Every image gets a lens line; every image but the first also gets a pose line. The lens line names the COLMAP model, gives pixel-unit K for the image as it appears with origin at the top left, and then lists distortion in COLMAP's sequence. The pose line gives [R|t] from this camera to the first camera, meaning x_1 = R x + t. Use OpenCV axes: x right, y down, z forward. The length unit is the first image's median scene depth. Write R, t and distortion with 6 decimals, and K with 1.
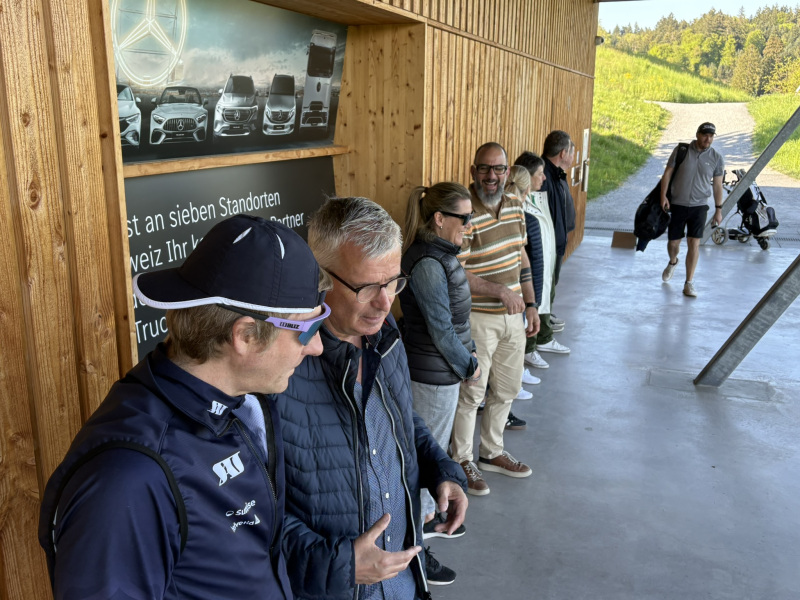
lens RADIAL K [[764.9, 0, 399.4], [0, 764.9, 299.8], [0, 0, 1]] dist [0.023905, 0.000000]
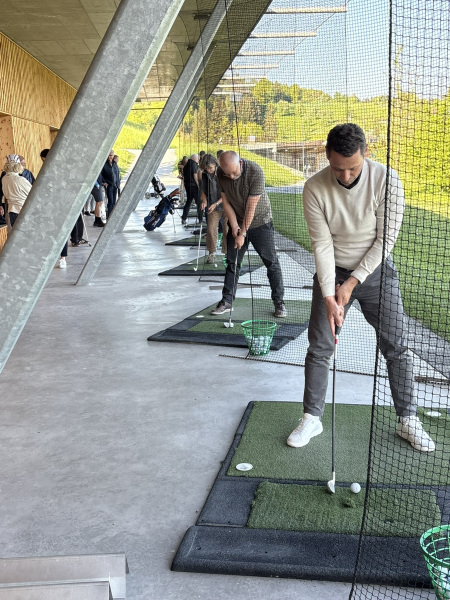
lens RADIAL K [[724.7, 0, 221.0], [0, 724.7, 300.8], [0, 0, 1]] dist [0.036103, 0.000000]
pose [[0.911909, -0.123403, 0.391400, -0.339301], [0.145560, 0.988972, -0.027325, 0.342939], [-0.383712, 0.081890, 0.919815, -1.234508]]
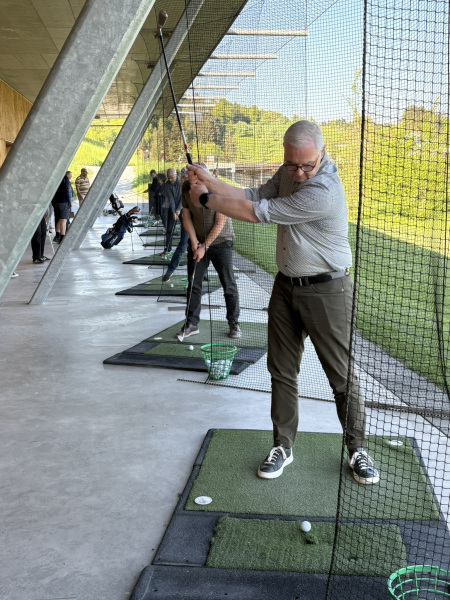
lens RADIAL K [[724.7, 0, 221.8], [0, 724.7, 304.8], [0, 0, 1]] dist [0.036103, 0.000000]
pose [[0.887936, -0.104350, 0.447974, -0.336495], [0.135812, 0.989983, -0.038591, 0.340022], [-0.439460, 0.095107, 0.893213, -1.226106]]
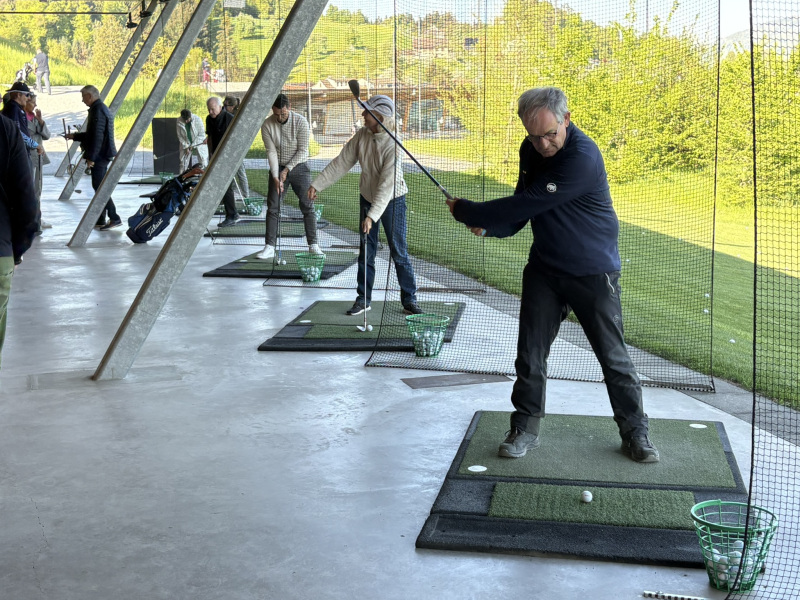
lens RADIAL K [[1186.1, 0, 403.3], [0, 1186.1, 299.0], [0, 0, 1]] dist [0.075013, 0.000000]
pose [[0.802235, -0.115390, 0.585751, -0.387305], [0.162431, 0.986318, -0.028163, 0.288764], [-0.574487, 0.117738, 0.810001, -1.038570]]
